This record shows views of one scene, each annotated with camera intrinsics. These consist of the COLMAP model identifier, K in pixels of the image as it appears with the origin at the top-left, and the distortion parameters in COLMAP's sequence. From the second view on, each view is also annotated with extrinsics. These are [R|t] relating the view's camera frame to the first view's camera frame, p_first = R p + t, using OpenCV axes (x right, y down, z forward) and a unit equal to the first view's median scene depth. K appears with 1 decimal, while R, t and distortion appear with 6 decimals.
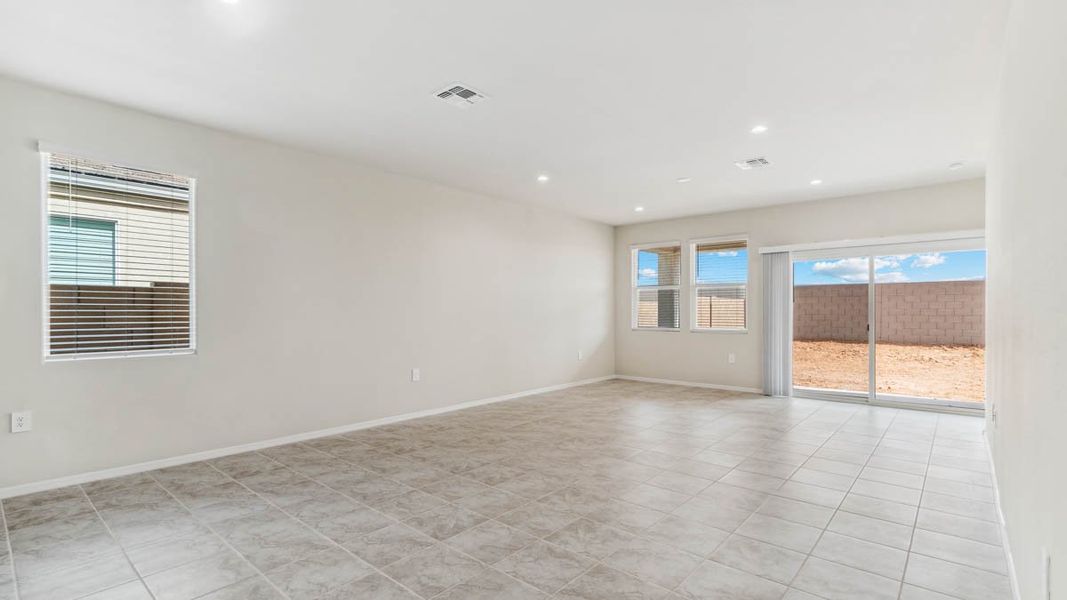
lens RADIAL K [[495.0, 0, 537.3], [0, 495.0, 313.8], [0, 0, 1]] dist [0.002706, -0.000388]
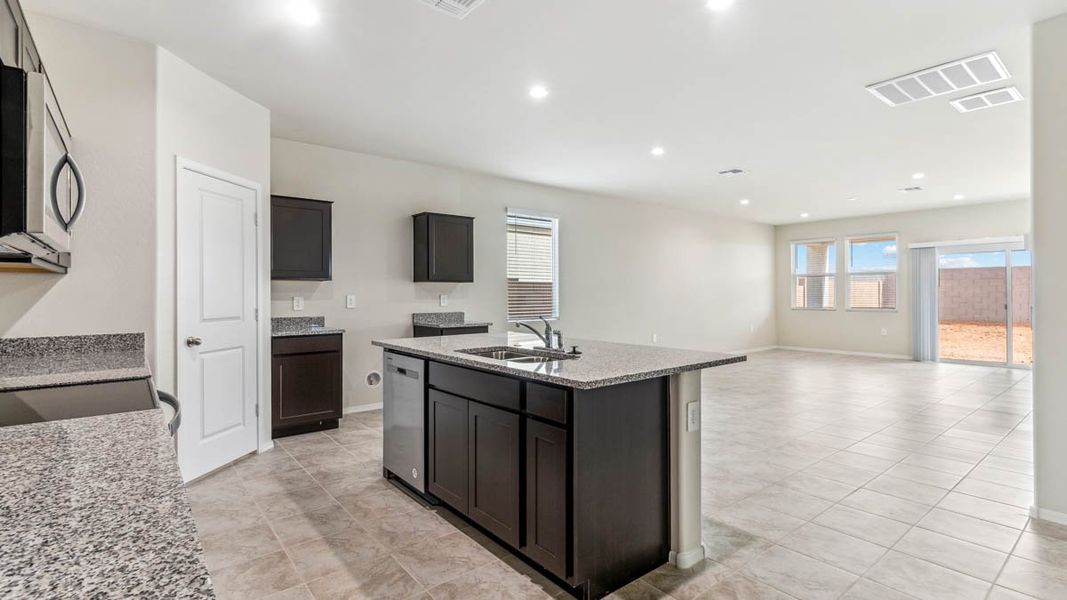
lens RADIAL K [[495.0, 0, 551.0], [0, 495.0, 291.9], [0, 0, 1]] dist [0.002706, -0.000388]
pose [[0.985459, -0.004321, -0.169860, -0.210386], [0.002546, 0.999940, -0.010663, 0.000573], [0.169896, 0.010075, 0.985410, -0.356838]]
